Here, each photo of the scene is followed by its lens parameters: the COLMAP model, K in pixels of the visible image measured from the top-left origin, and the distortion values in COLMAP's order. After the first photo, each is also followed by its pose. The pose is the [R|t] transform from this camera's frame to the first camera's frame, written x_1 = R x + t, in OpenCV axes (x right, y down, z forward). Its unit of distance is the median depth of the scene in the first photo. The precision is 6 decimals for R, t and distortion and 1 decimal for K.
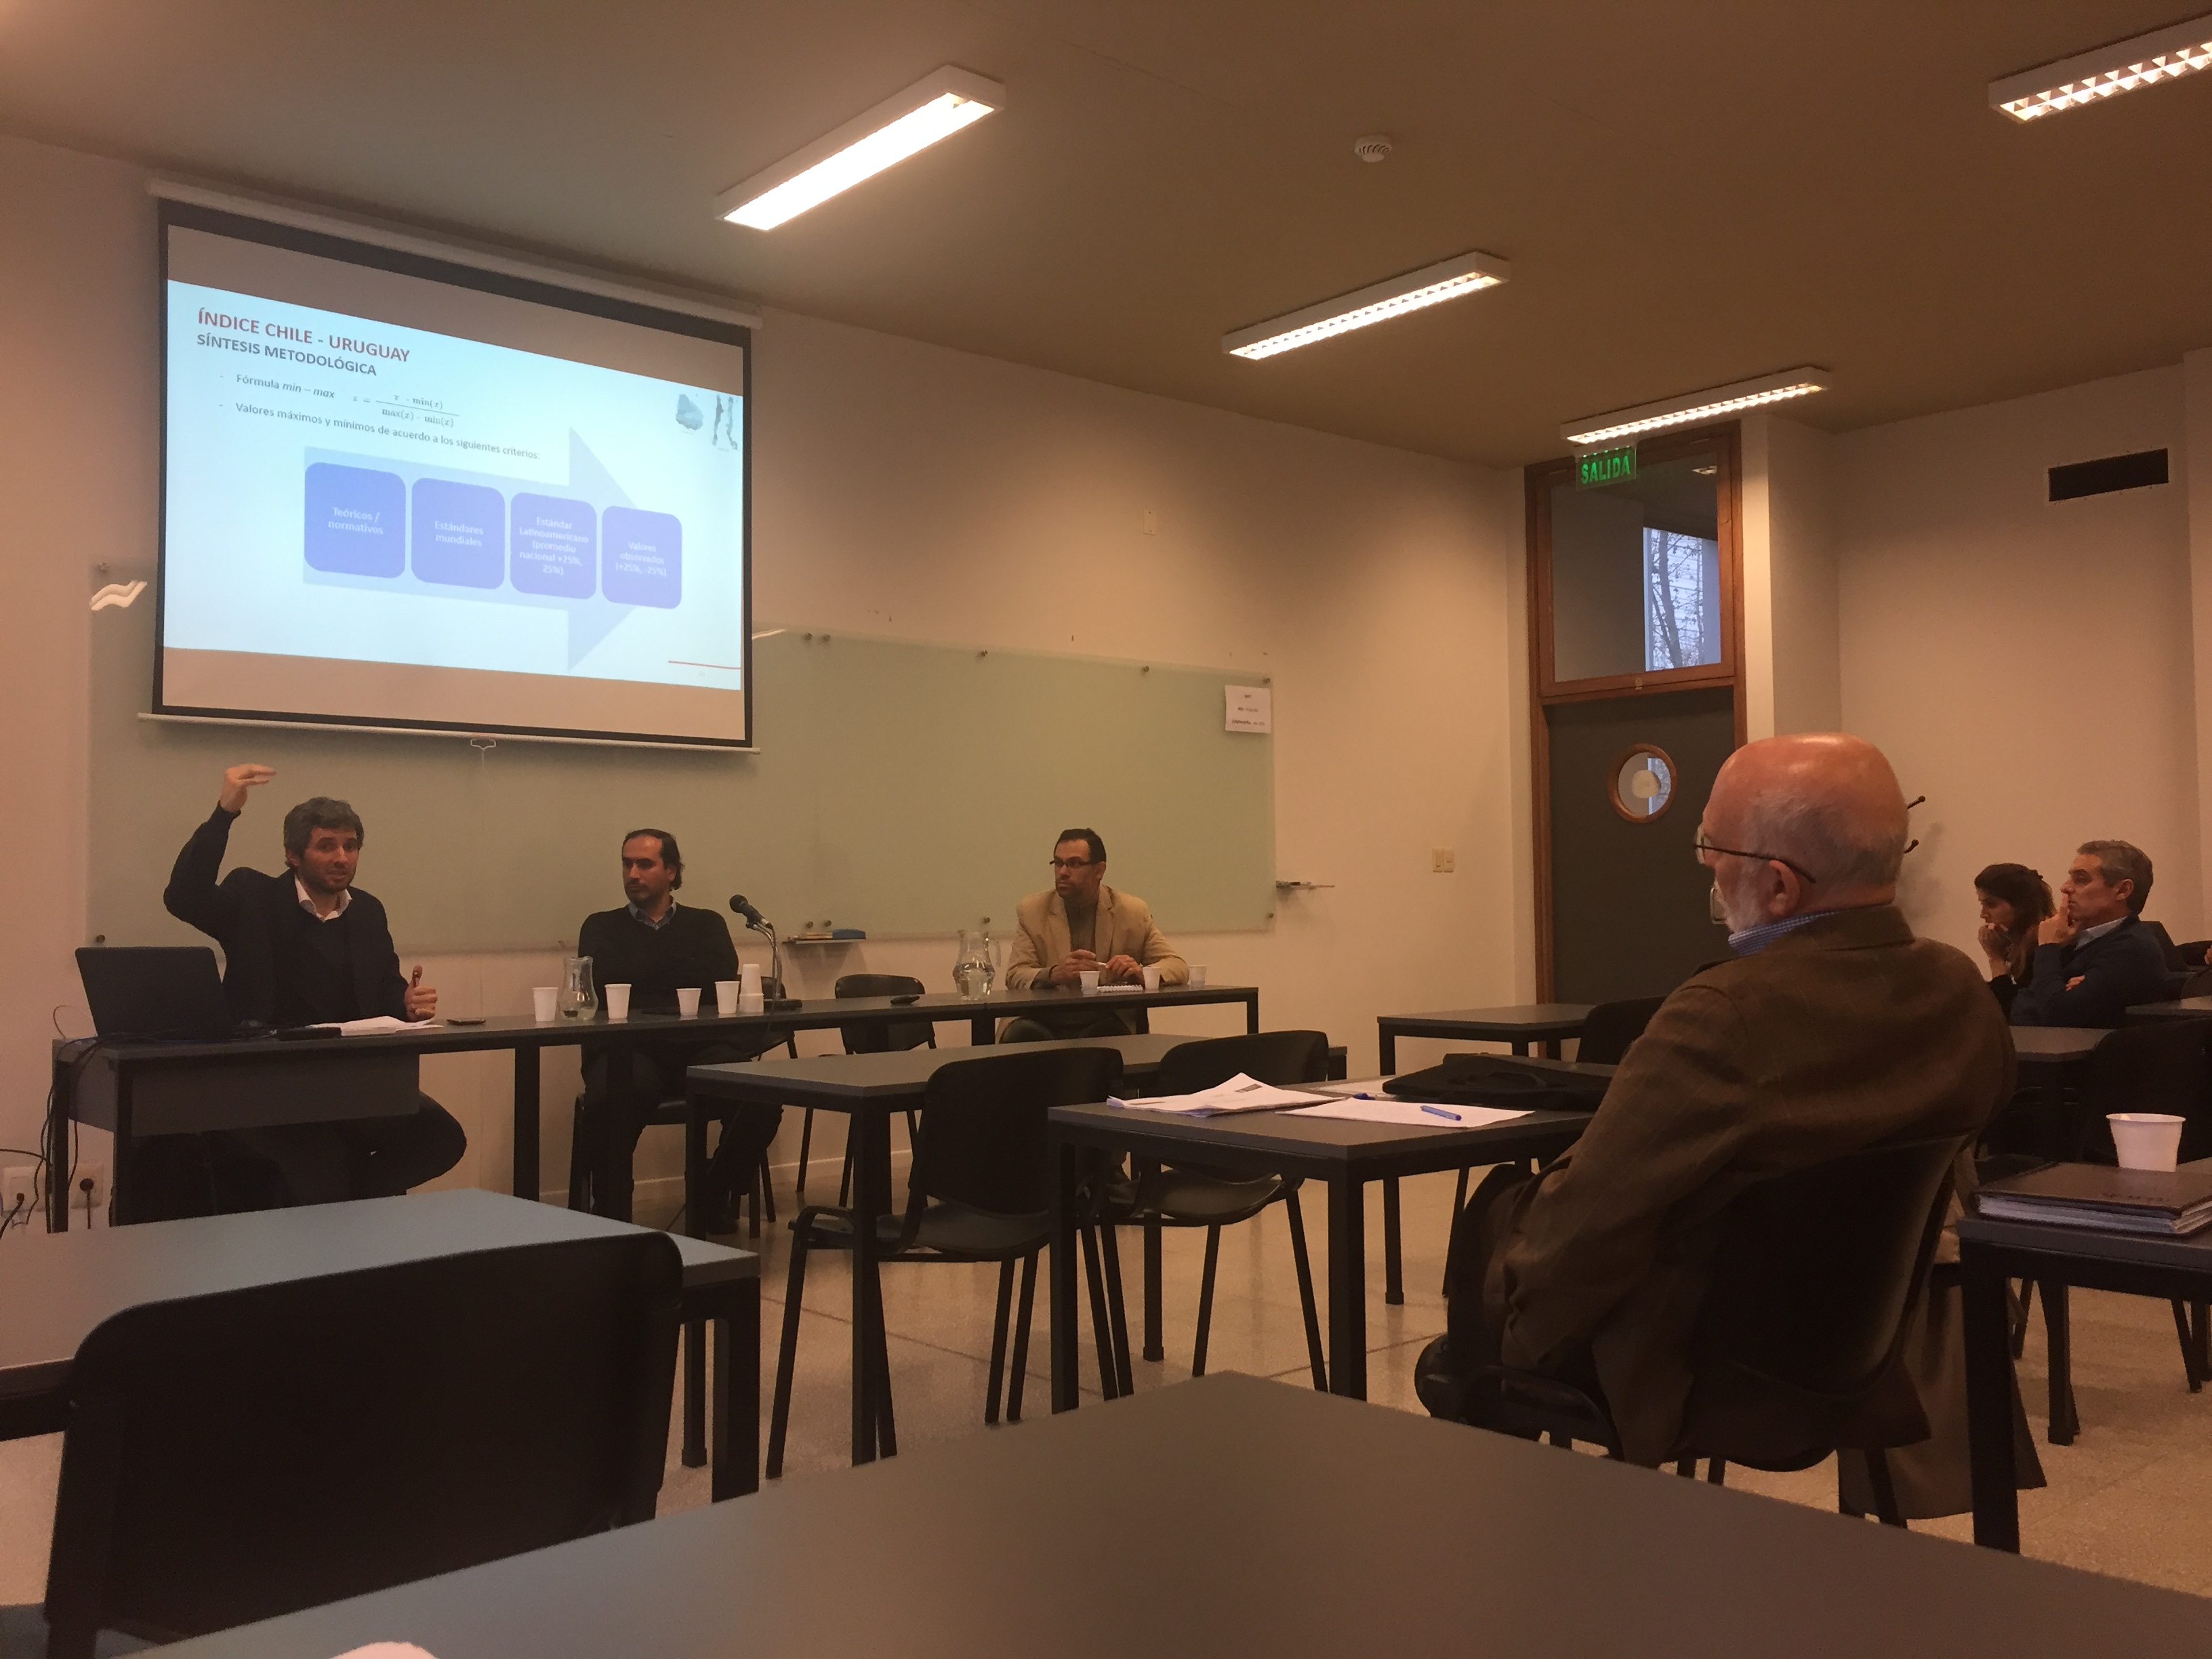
lens RADIAL K [[1890.9, 0, 1097.6], [0, 1890.9, 820.7], [0, 0, 1]] dist [0.083449, -0.113301]
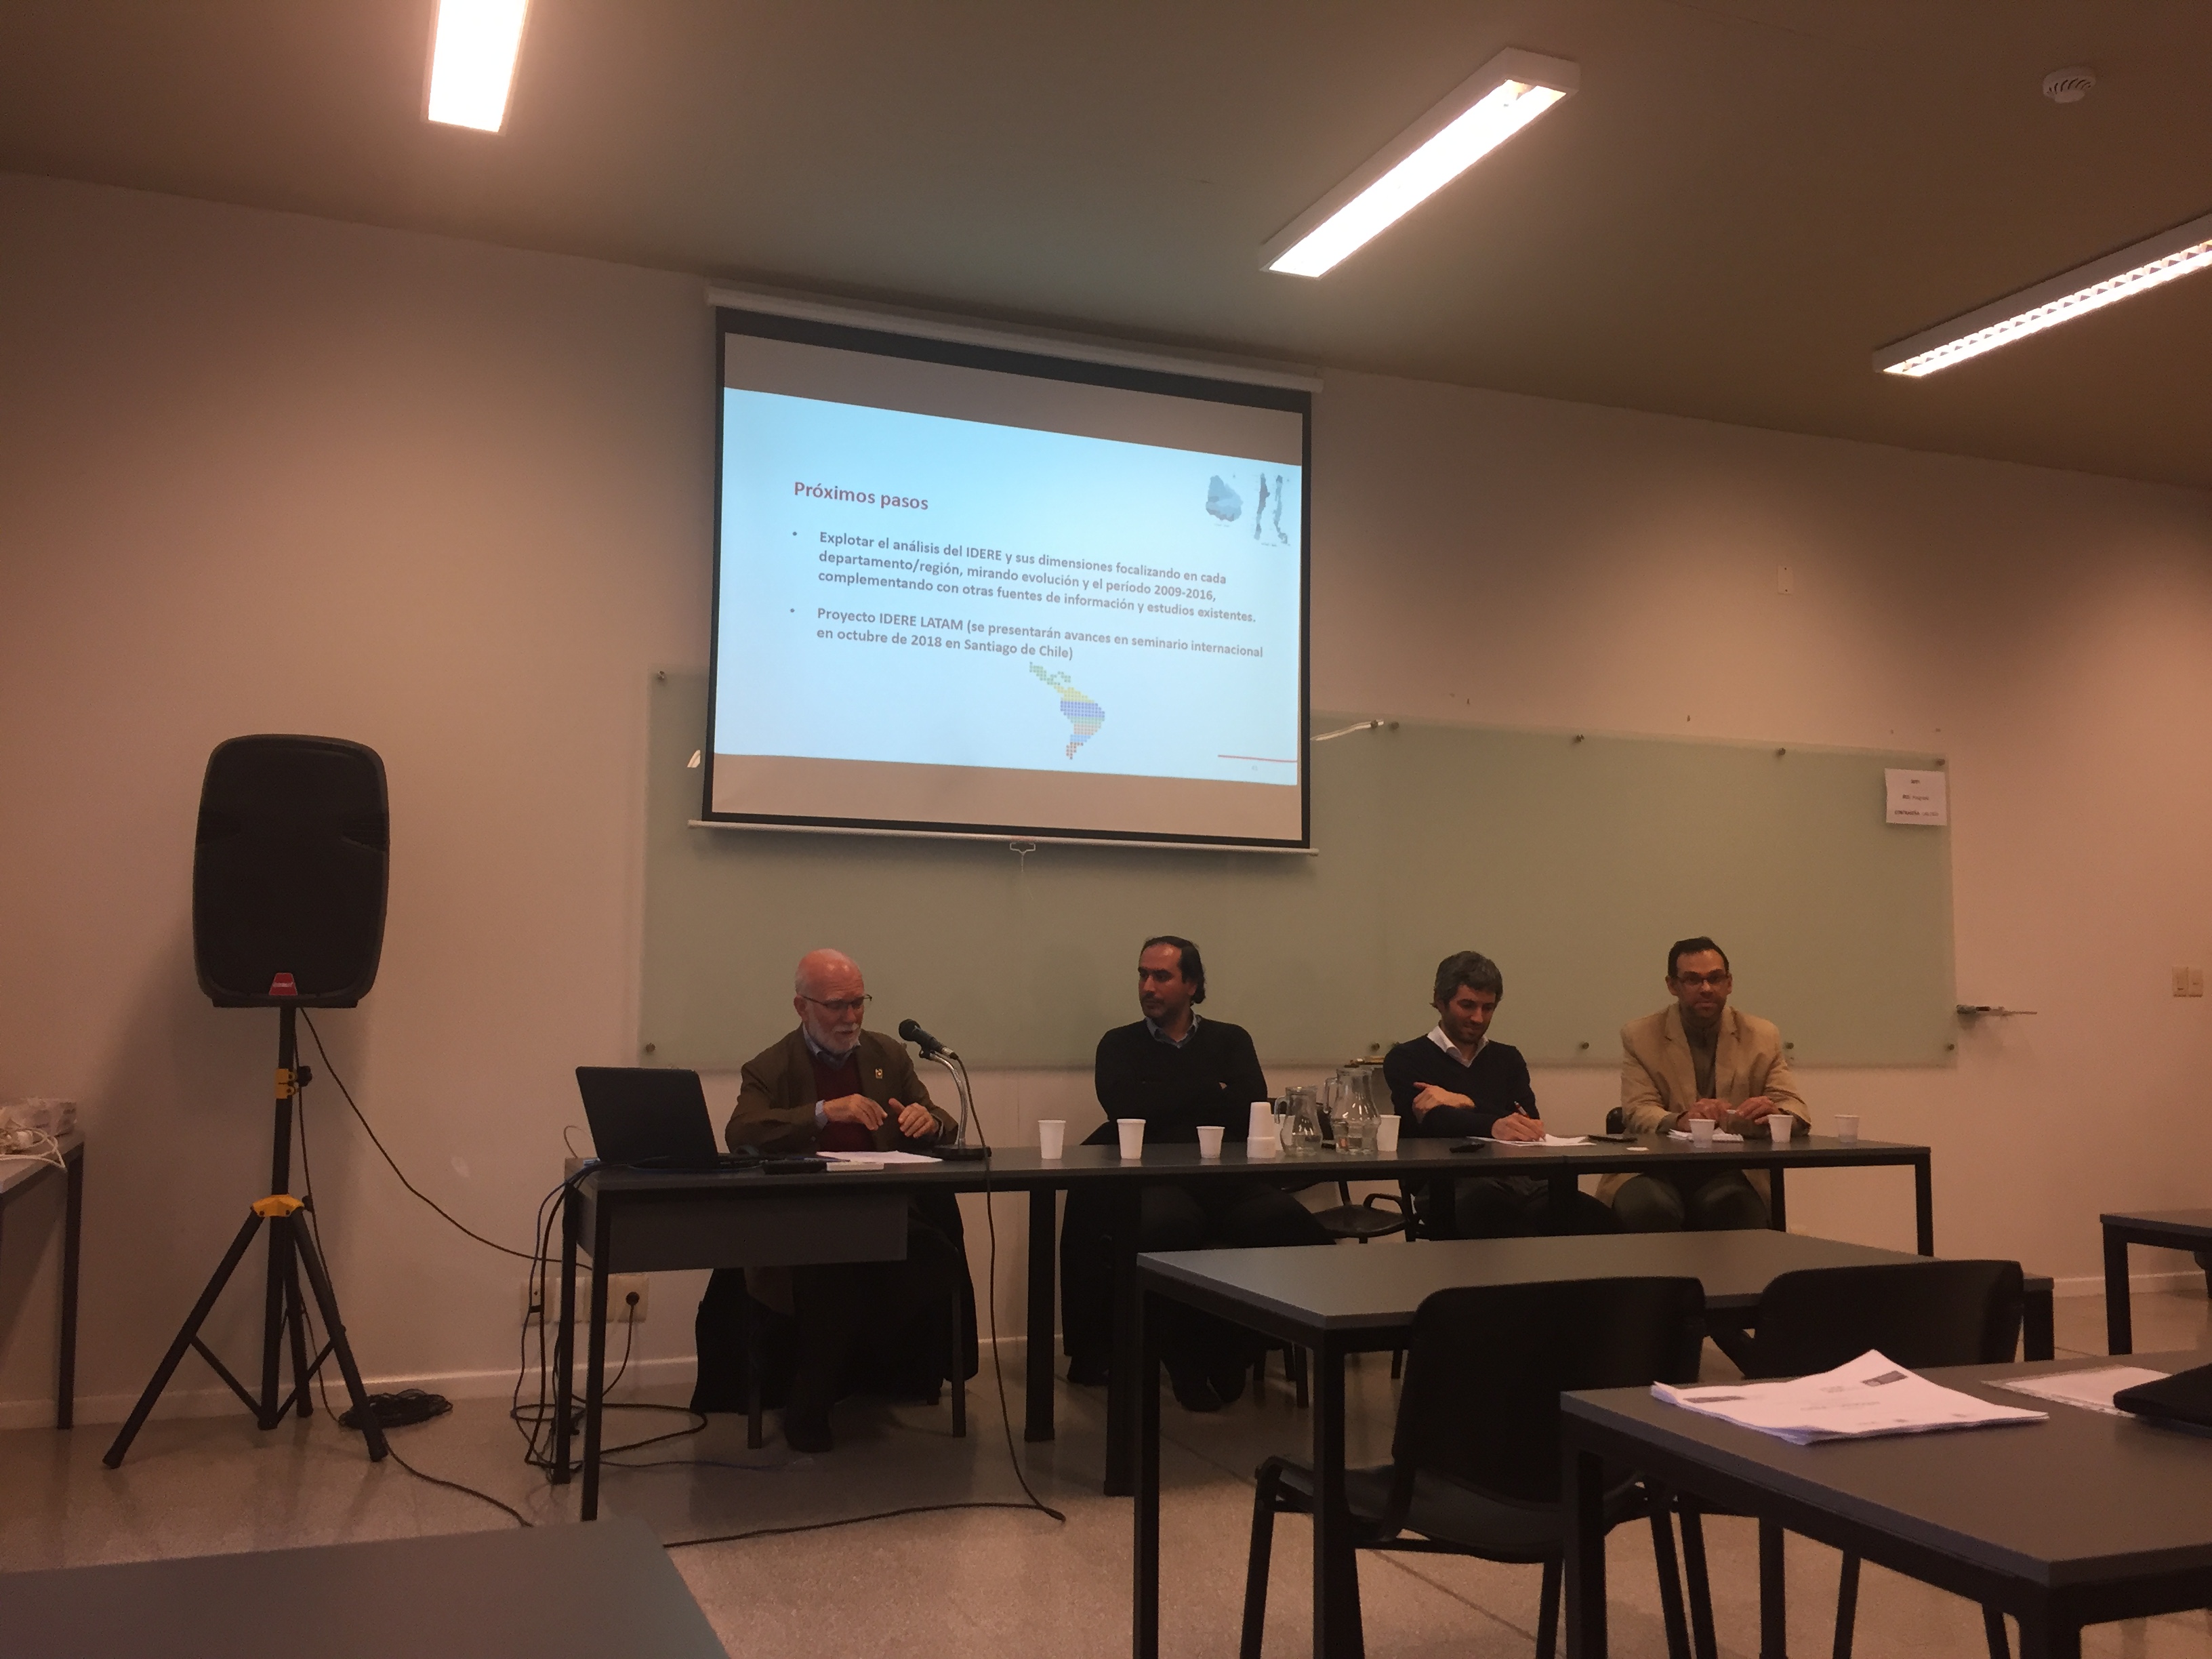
lens RADIAL K [[1884.8, 0, 1096.6], [0, 1884.8, 821.5], [0, 0, 1]] dist [0.080576, -0.111831]
pose [[0.944772, -0.010205, -0.327568, 0.016717], [-0.005567, 0.998871, -0.047174, -0.008221], [0.327680, 0.046393, 0.943649, 0.114115]]
